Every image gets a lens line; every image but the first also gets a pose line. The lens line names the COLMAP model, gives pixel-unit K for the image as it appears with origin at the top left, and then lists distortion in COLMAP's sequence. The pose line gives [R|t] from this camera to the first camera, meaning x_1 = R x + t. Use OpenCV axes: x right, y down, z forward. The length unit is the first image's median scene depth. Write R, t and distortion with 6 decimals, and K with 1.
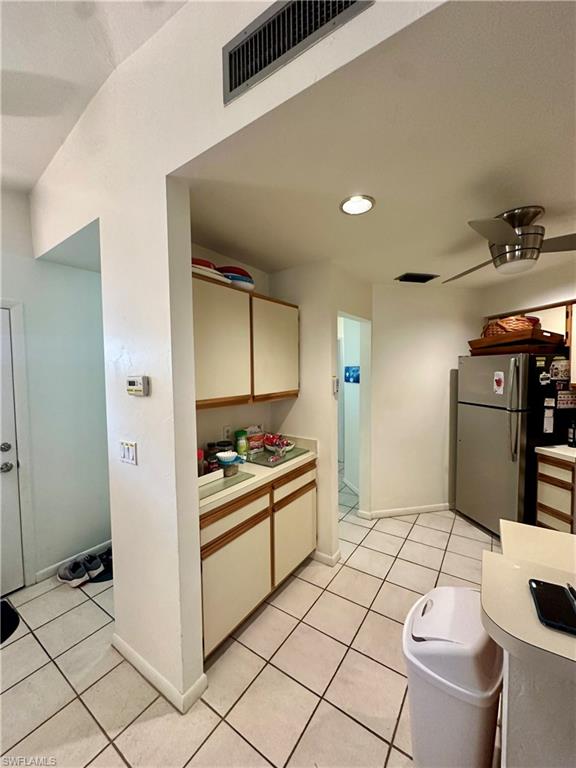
lens RADIAL K [[306.0, 0, 286.8], [0, 306.0, 383.8], [0, 0, 1]] dist [-0.004513, 0.000495]
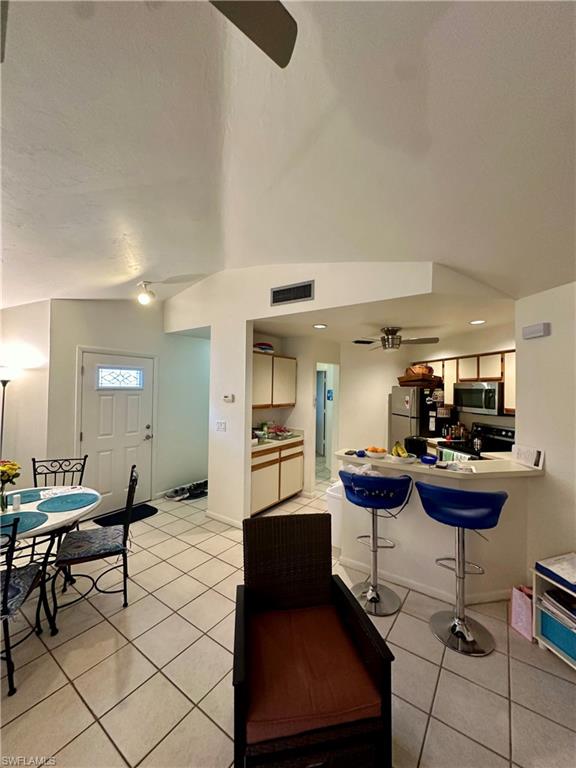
lens RADIAL K [[306.0, 0, 286.1], [0, 306.0, 382.2], [0, 0, 1]] dist [-0.004513, 0.000495]
pose [[0.999559, 0.027137, -0.012051, 0.001923], [-0.027841, 0.997640, -0.062756, 0.011888], [0.010320, 0.063064, 0.997956, -0.863416]]
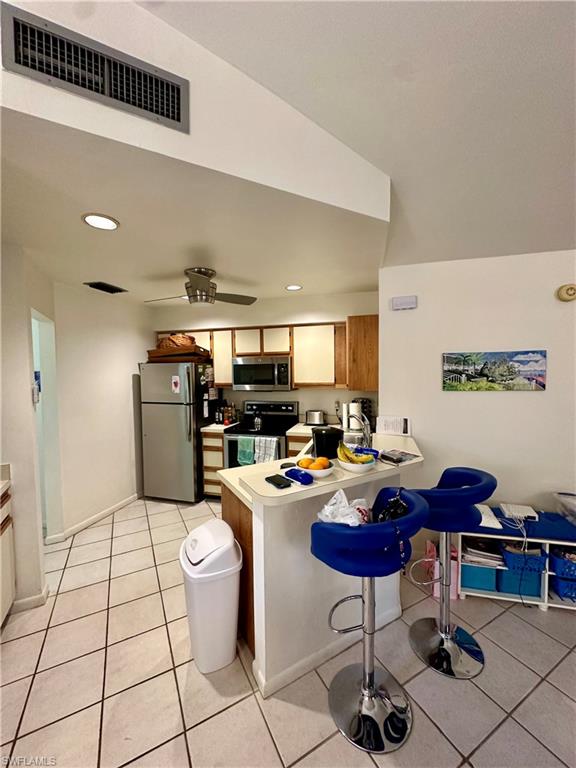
lens RADIAL K [[306.0, 0, 291.0], [0, 306.0, 383.4], [0, 0, 1]] dist [-0.004513, 0.000495]
pose [[0.447900, -0.035208, 0.893390, -0.272896], [0.047000, 0.998770, 0.015798, -0.005283], [-0.892848, 0.034914, 0.449003, -0.029609]]
